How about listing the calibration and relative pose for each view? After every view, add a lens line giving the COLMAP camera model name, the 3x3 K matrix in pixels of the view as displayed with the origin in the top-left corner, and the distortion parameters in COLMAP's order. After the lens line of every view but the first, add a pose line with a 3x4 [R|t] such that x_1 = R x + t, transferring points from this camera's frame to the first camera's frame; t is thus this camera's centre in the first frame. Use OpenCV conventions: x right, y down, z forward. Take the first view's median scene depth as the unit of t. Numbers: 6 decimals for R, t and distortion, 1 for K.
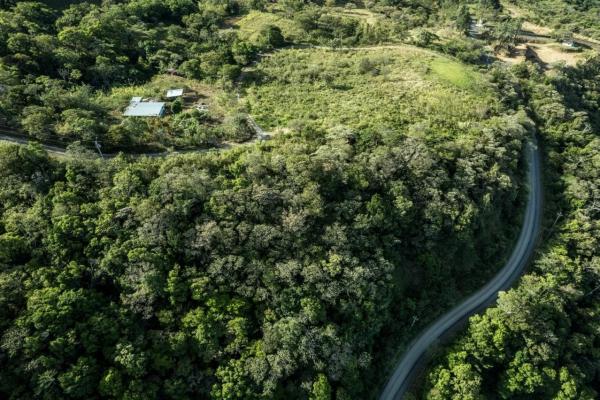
lens RADIAL K [[386.0, 0, 298.8], [0, 386.0, 201.2], [0, 0, 1]] dist [-0.086756, 0.079792]
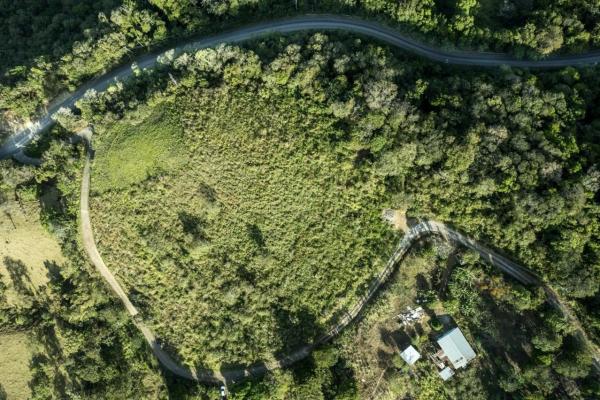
lens RADIAL K [[386.0, 0, 298.8], [0, 386.0, 201.2], [0, 0, 1]] dist [-0.086756, 0.079792]
pose [[-0.593693, -0.804649, -0.008271, 0.246038], [0.574485, -0.431024, 0.695834, -1.512017], [-0.563467, 0.408360, 0.718155, 0.536068]]
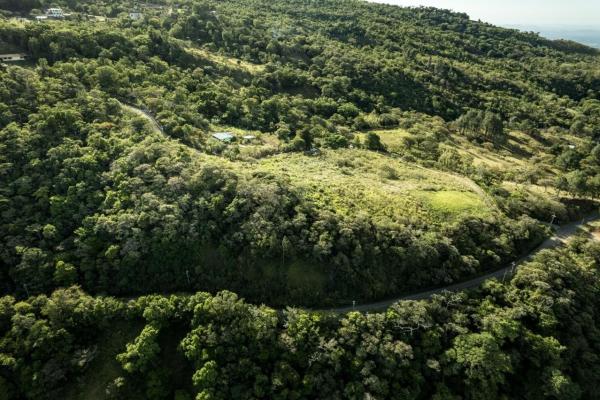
lens RADIAL K [[386.0, 0, 298.8], [0, 386.0, 201.2], [0, 0, 1]] dist [-0.086756, 0.079792]
pose [[0.649554, 0.345865, -0.677095, 1.691232], [-0.541769, 0.835364, -0.093023, -0.023224], [0.533447, 0.427252, 0.729993, 0.036587]]
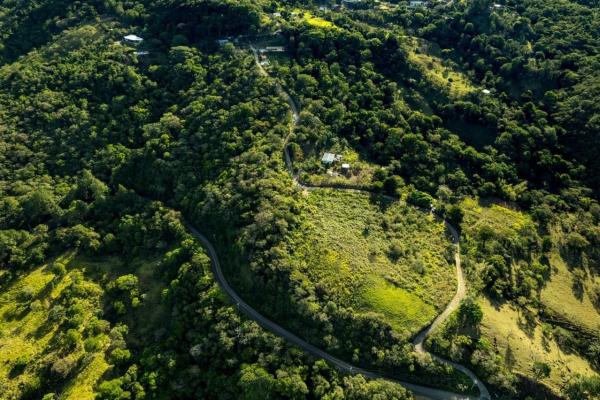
lens RADIAL K [[386.0, 0, 298.8], [0, 386.0, 201.2], [0, 0, 1]] dist [-0.086756, 0.079792]
pose [[-0.190237, 0.581617, -0.790905, 2.427378], [-0.694975, 0.489233, 0.526936, -1.814815], [0.693411, 0.649902, 0.311139, 0.486129]]
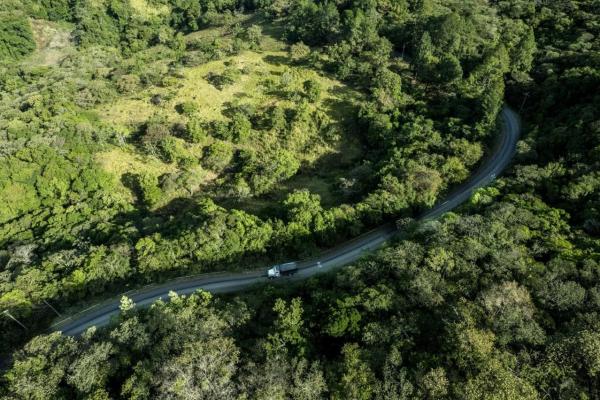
lens RADIAL K [[386.0, 0, 298.8], [0, 386.0, 201.2], [0, 0, 1]] dist [-0.086756, 0.079792]
pose [[-0.931737, -0.250333, 0.263059, 0.176706], [0.264220, 0.029589, 0.964008, -0.609259], [-0.249107, 0.967708, 0.038574, 0.951955]]
